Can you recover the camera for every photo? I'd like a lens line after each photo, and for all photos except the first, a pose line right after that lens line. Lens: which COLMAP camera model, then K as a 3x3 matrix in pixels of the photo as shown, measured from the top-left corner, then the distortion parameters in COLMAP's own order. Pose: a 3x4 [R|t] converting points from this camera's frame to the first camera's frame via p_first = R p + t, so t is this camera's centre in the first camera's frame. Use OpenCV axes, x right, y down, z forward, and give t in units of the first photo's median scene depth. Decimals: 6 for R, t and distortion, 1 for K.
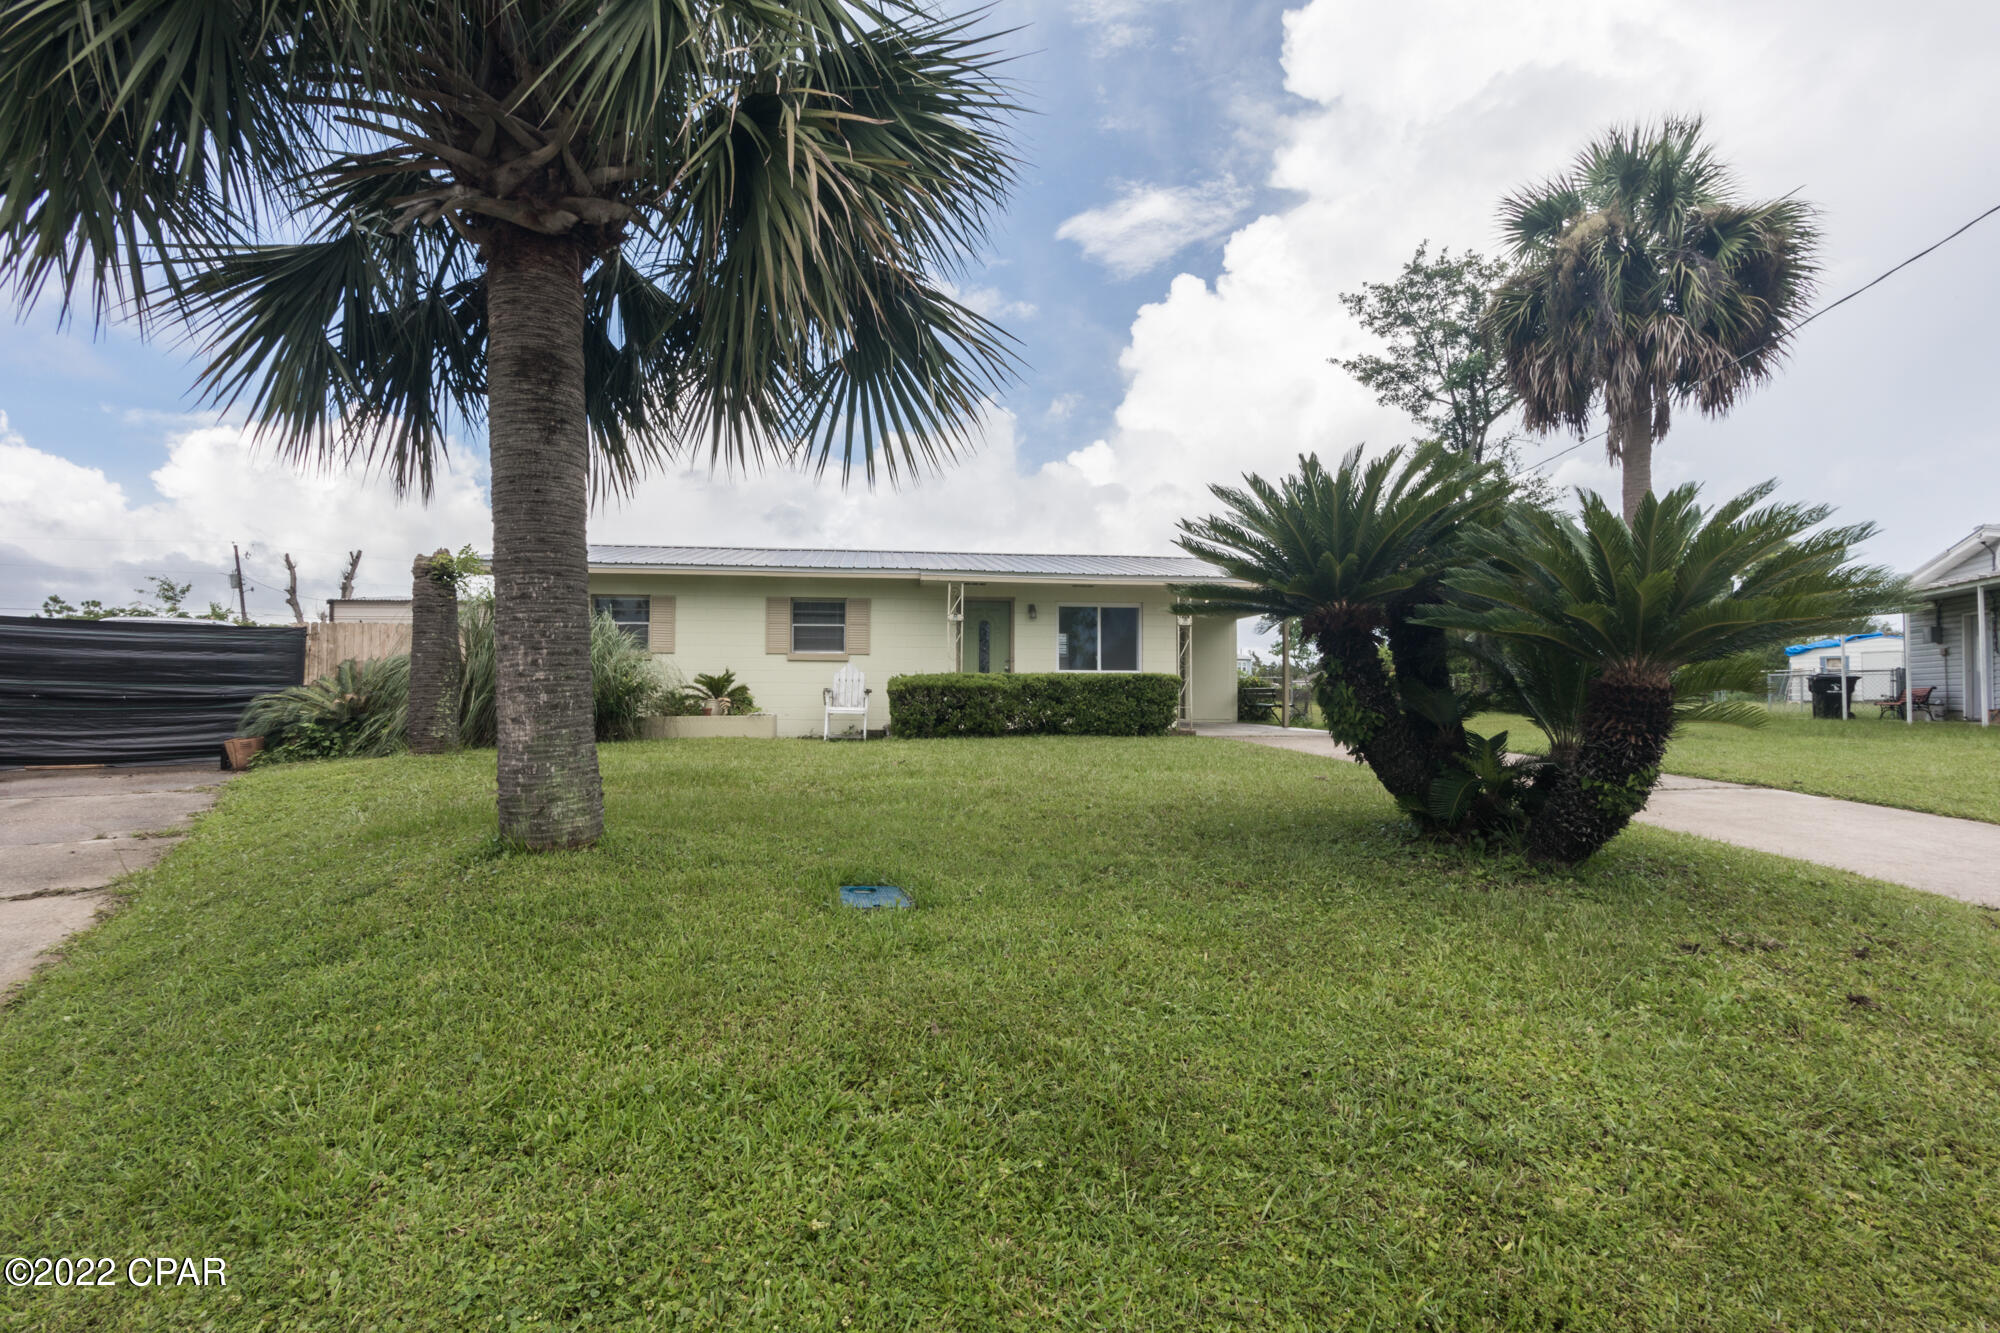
lens RADIAL K [[965.9, 0, 993.7], [0, 965.9, 669.6], [0, 0, 1]] dist [0.009711, -0.003161]
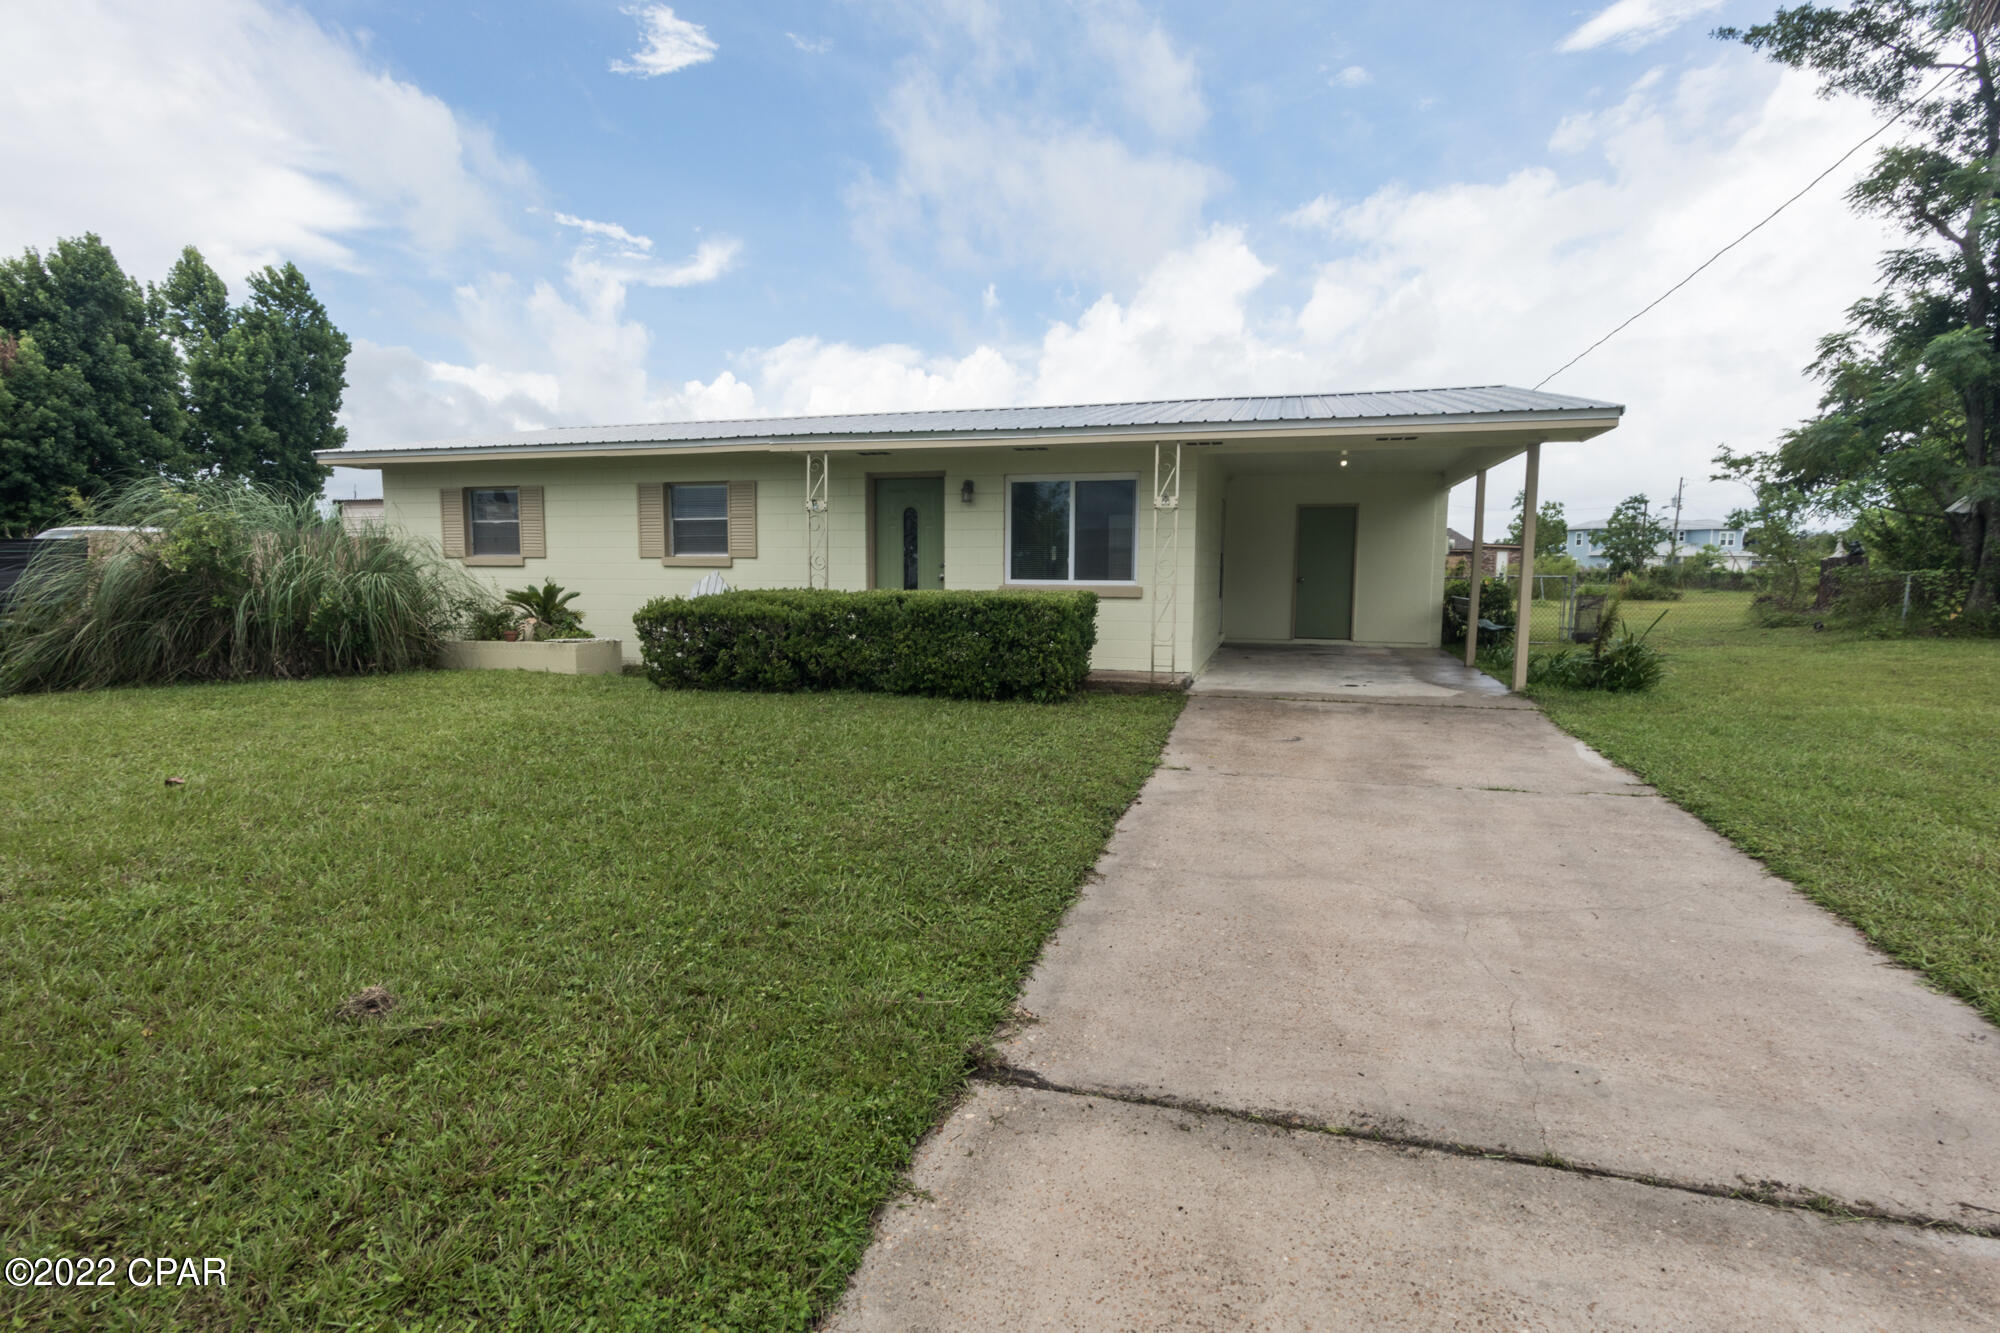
lens RADIAL K [[965.9, 0, 984.6], [0, 965.9, 670.2], [0, 0, 1]] dist [0.009711, -0.003161]
pose [[0.911458, 0.044997, -0.408925, 0.338122], [0.007783, 0.991936, 0.126499, -0.022924], [0.411320, -0.118482, 0.903758, 0.398418]]
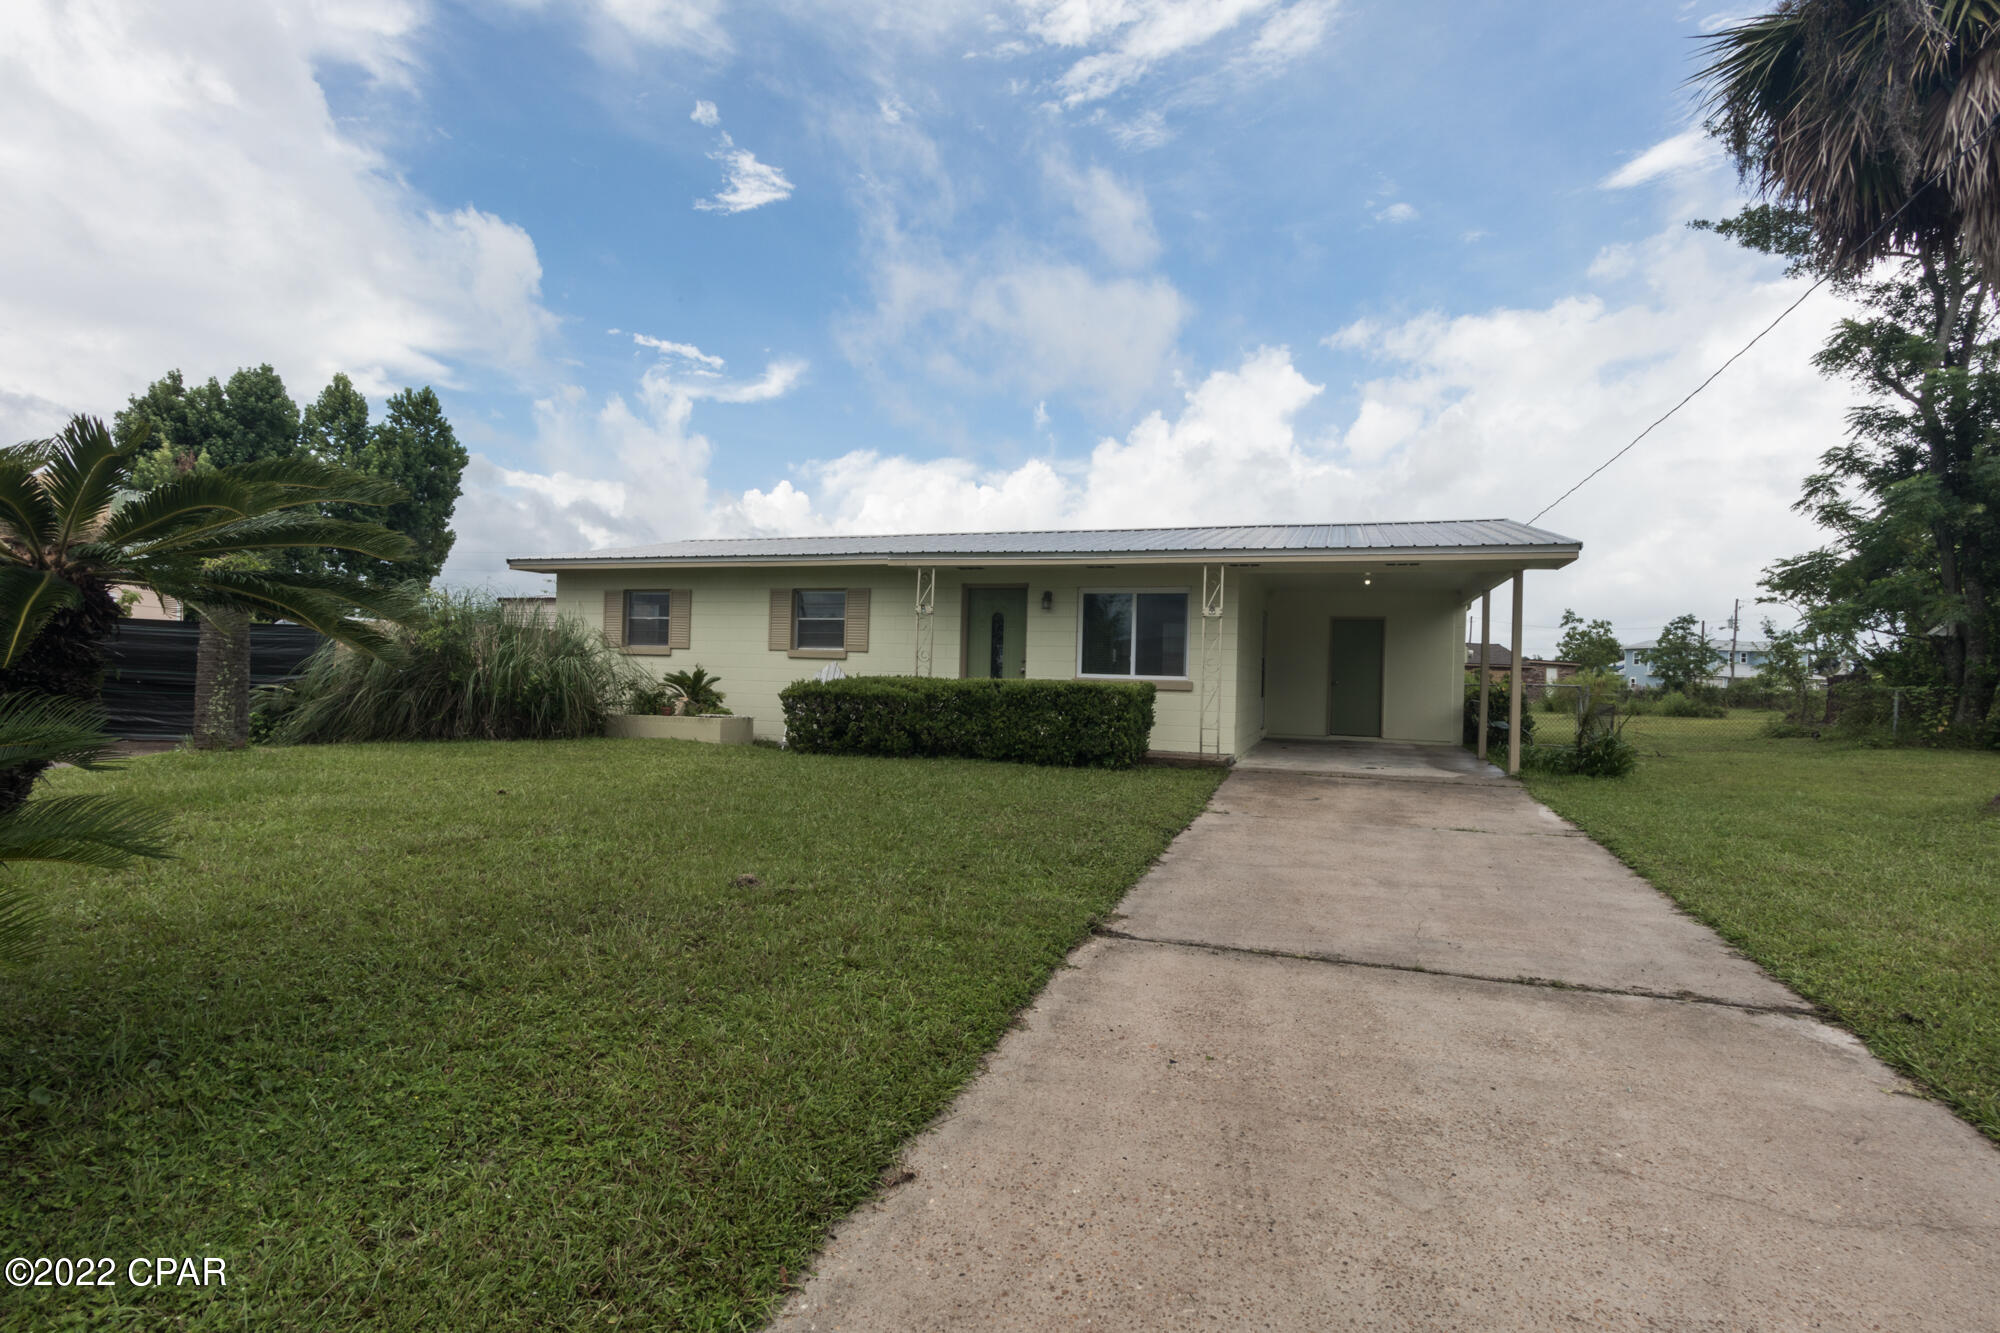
lens RADIAL K [[965.9, 0, 986.9], [0, 965.9, 669.8], [0, 0, 1]] dist [0.009711, -0.003161]
pose [[0.890219, 0.019007, -0.455137, 0.373862], [-0.012795, 0.999778, 0.016725, -0.015664], [0.455354, -0.009065, 0.890265, 0.265667]]
